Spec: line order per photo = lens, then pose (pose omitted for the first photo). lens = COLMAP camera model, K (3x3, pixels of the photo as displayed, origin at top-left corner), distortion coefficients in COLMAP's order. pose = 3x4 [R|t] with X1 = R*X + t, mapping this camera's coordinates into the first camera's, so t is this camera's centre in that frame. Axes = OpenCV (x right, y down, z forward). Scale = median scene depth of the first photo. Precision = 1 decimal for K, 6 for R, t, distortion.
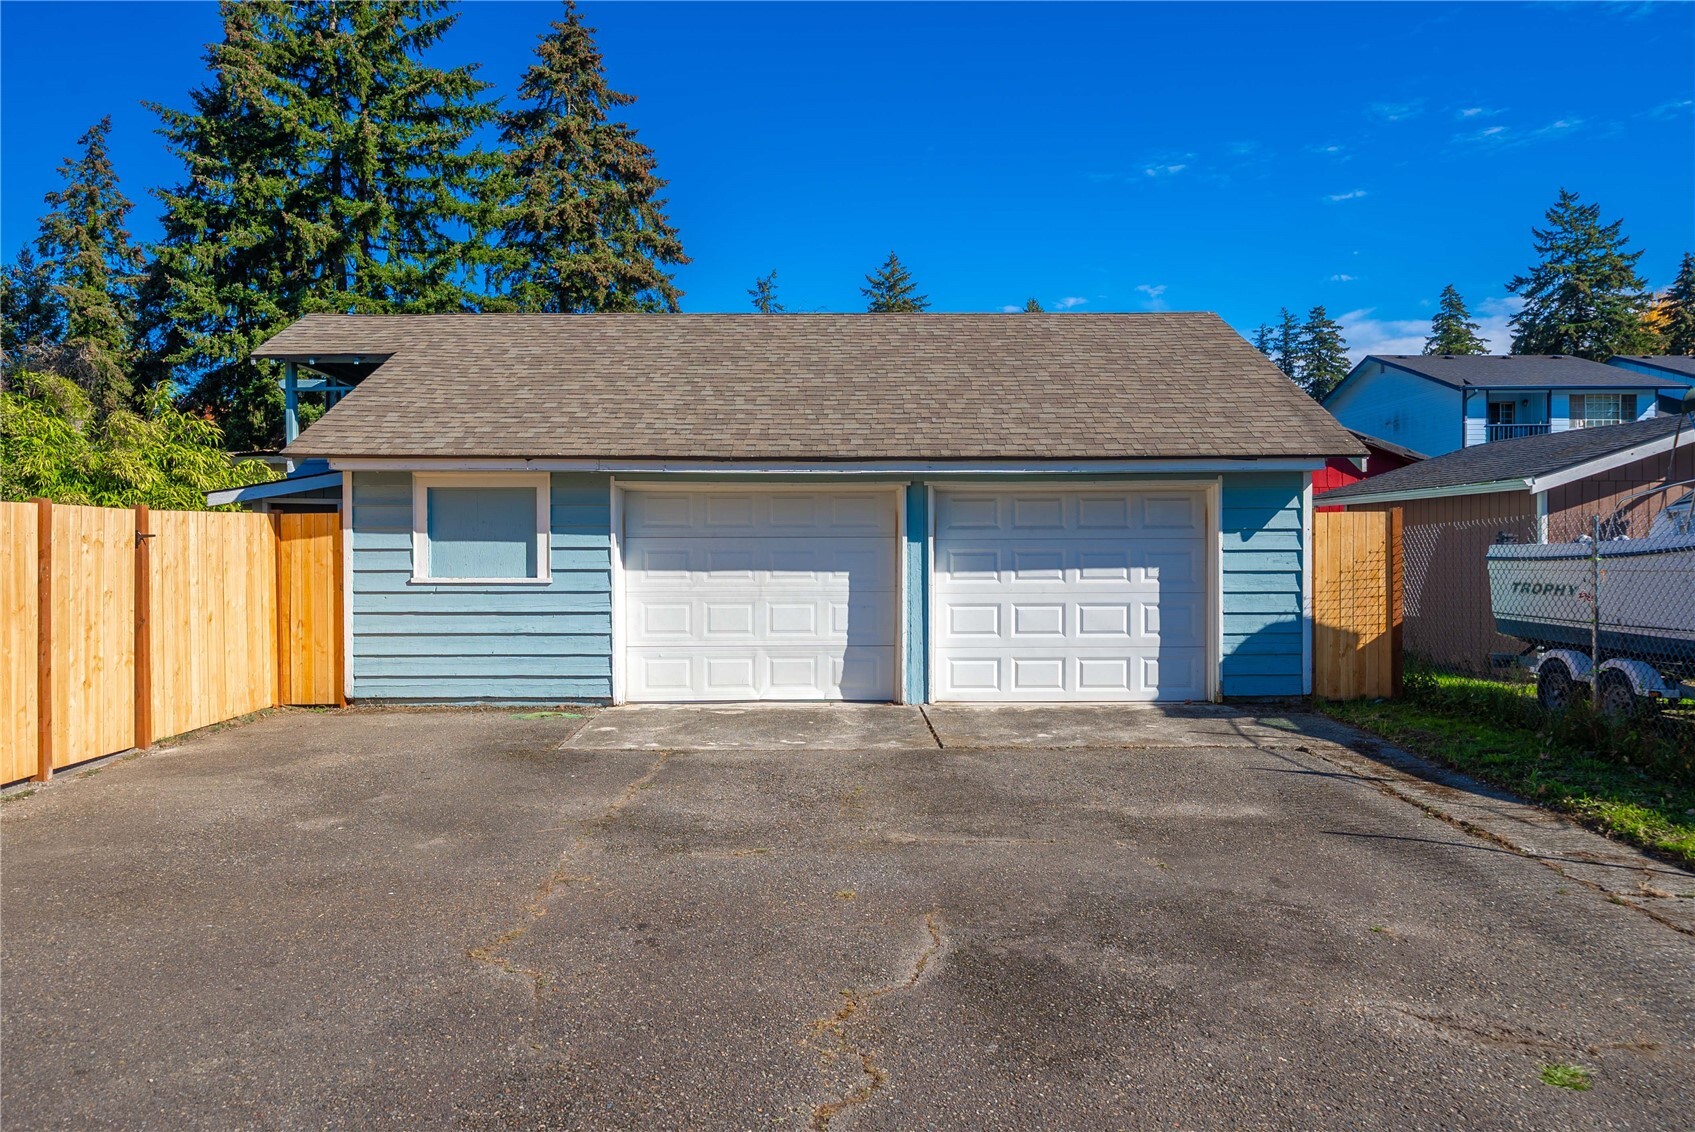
lens RADIAL K [[1166.9, 0, 847.5], [0, 1166.9, 566.0], [0, 0, 1]] dist [-0.006216, -0.000881]
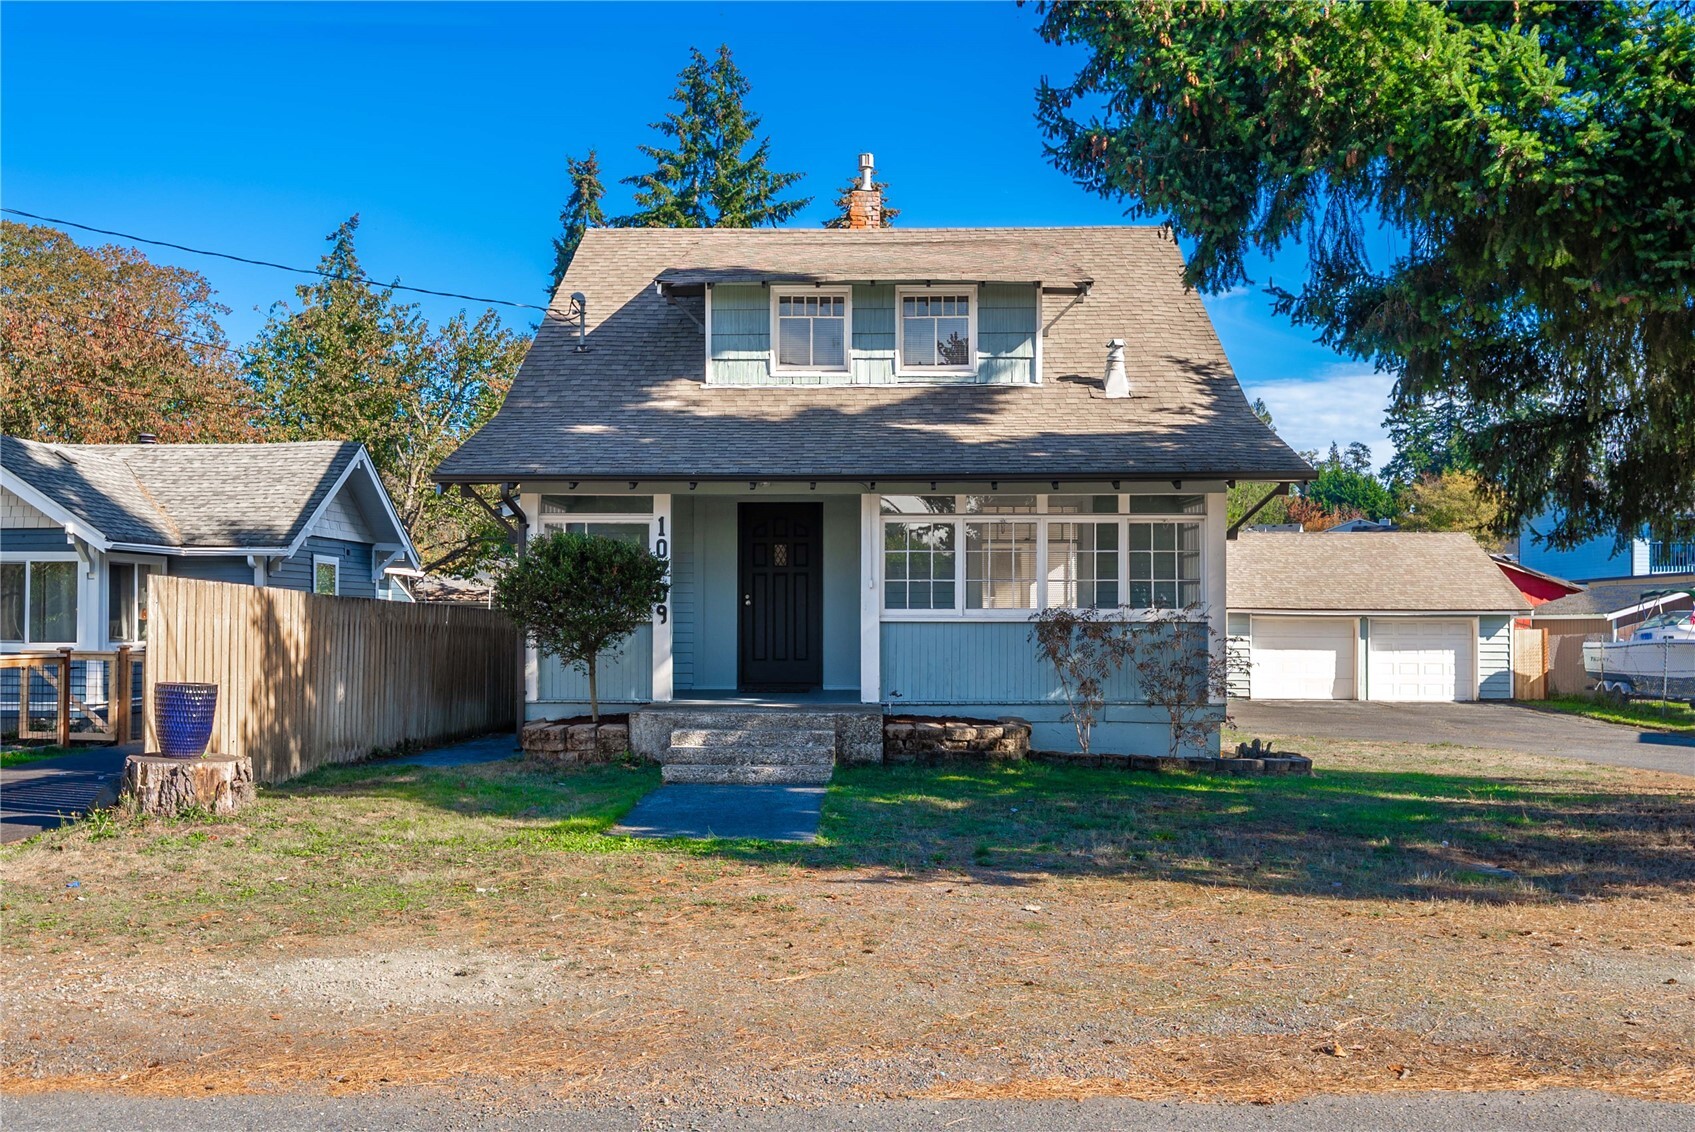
lens RADIAL K [[1166.9, 0, 847.5], [0, 1166.9, 566.0], [0, 0, 1]] dist [-0.006216, -0.000881]
pose [[0.999940, 0.006065, -0.009146, -1.092597], [-0.006642, 0.997893, -0.064537, -0.009212], [0.008735, 0.064594, 0.997873, -1.673148]]
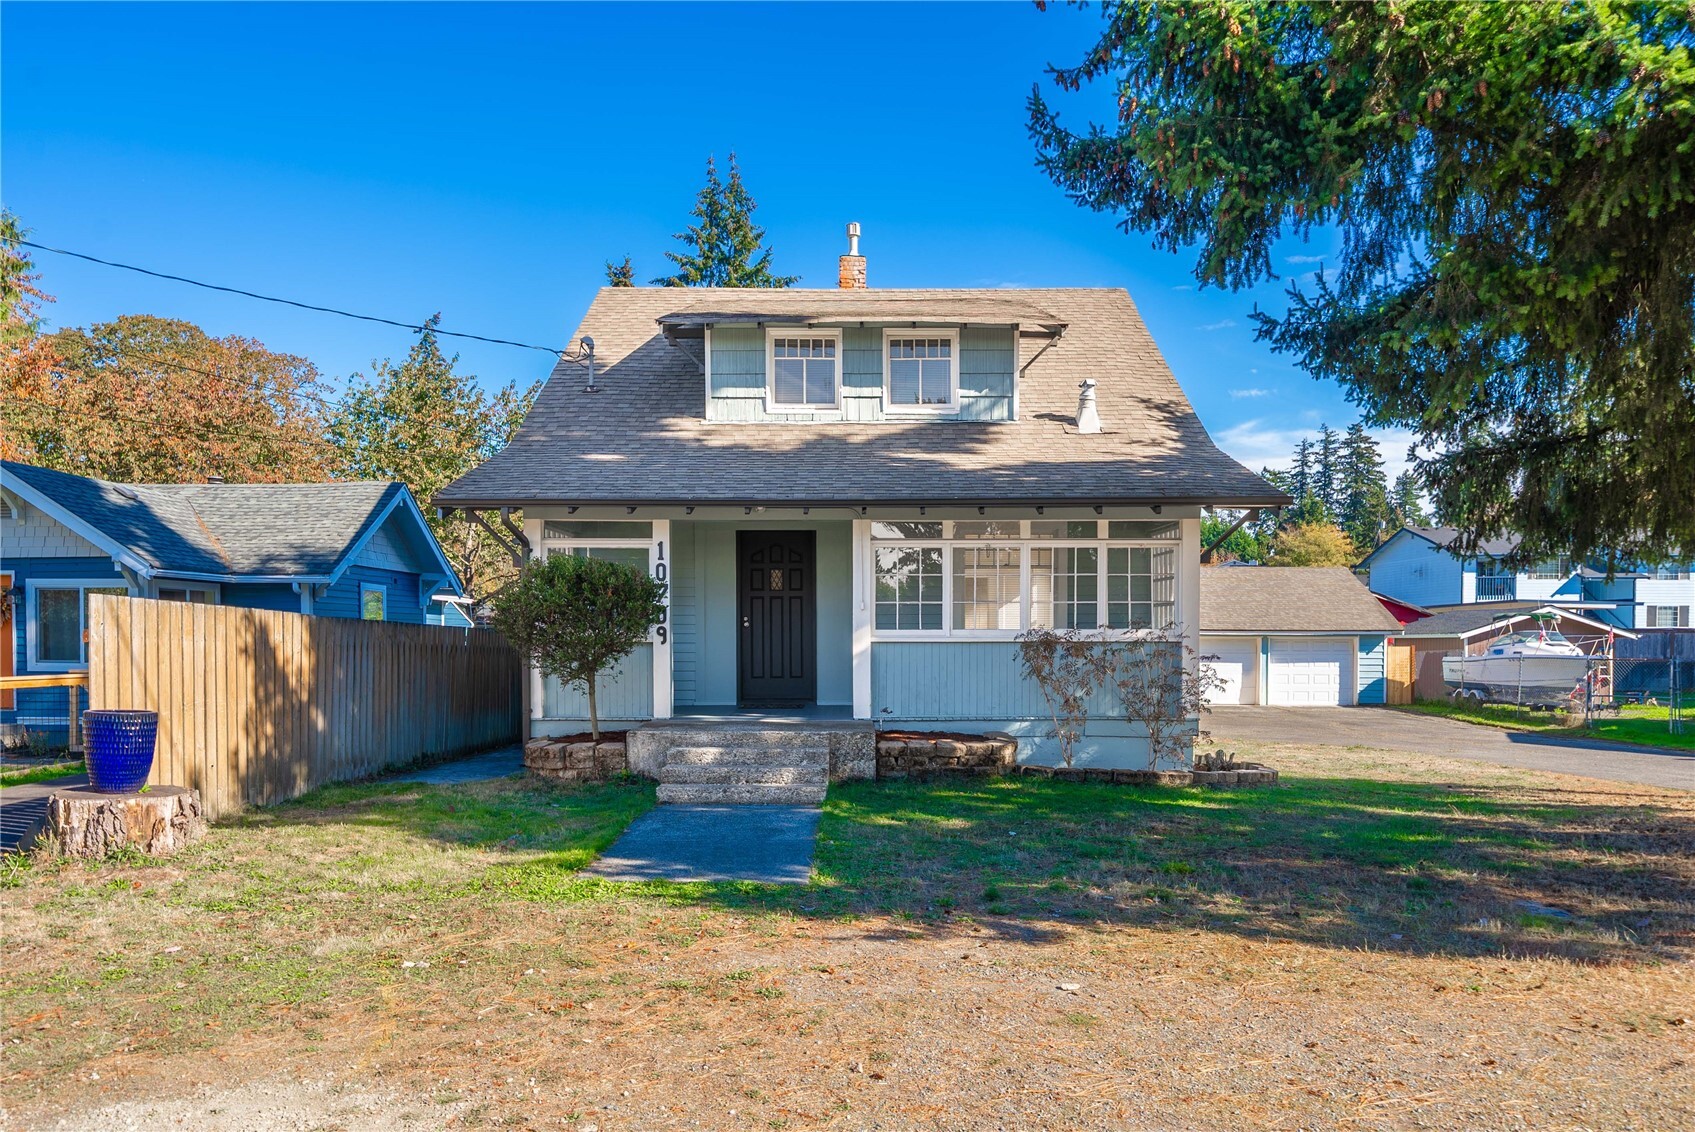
lens RADIAL K [[1235.2, 0, 897.1], [0, 1235.2, 671.4], [0, 0, 1]] dist [0.039613, -0.000716]
pose [[0.999349, 0.003073, 0.035940, -1.076694], [-0.003309, 0.999973, 0.006485, 0.004962], [-0.035919, -0.006600, 0.999333, -2.384182]]
